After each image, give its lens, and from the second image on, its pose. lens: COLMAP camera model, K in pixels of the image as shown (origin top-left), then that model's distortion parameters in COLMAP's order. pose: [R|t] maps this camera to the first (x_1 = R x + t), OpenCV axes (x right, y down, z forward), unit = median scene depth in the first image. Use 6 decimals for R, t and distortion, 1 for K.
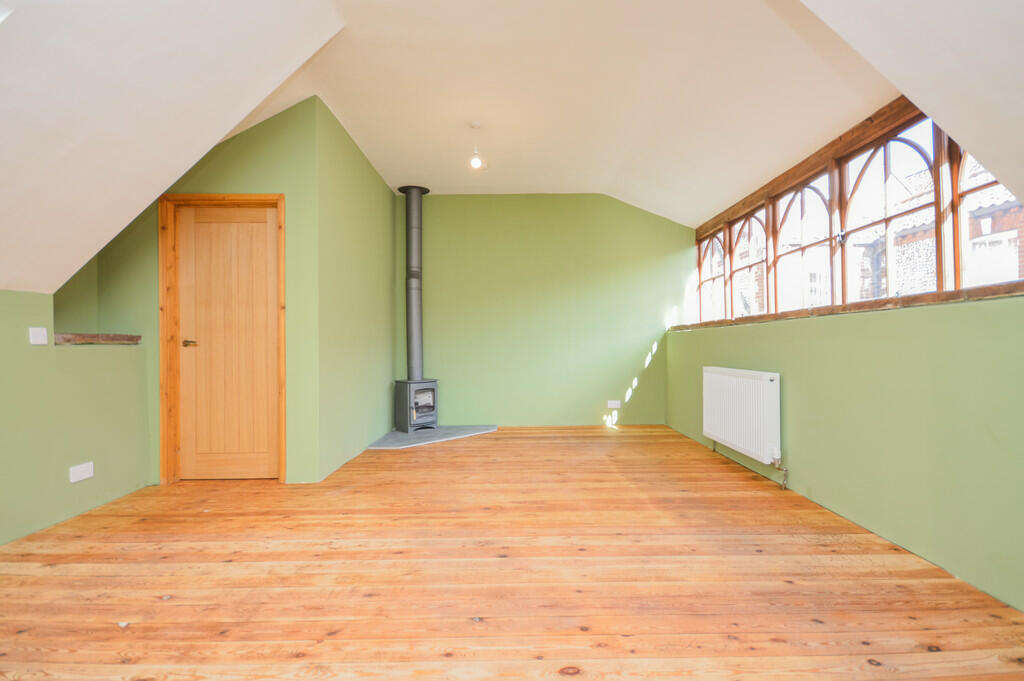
lens RADIAL K [[471.8, 0, 512.0], [0, 471.8, 340.5], [0, 0, 1]] dist [-0.001043, -0.000444]
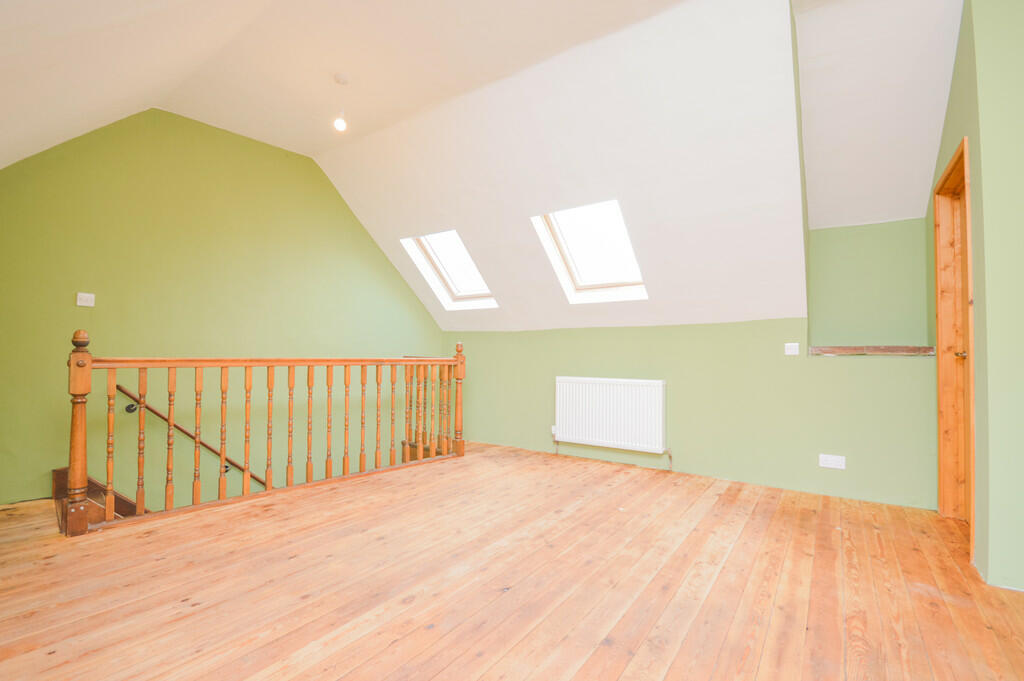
lens RADIAL K [[455.9, 0, 512.0], [0, 455.9, 340.5], [0, 0, 1]] dist [0.000774, -0.000135]
pose [[-0.586592, -0.020827, -0.809615, 0.571389], [0.003014, 0.999606, -0.027898, 0.000418], [0.809877, -0.018805, -0.586298, 1.132308]]
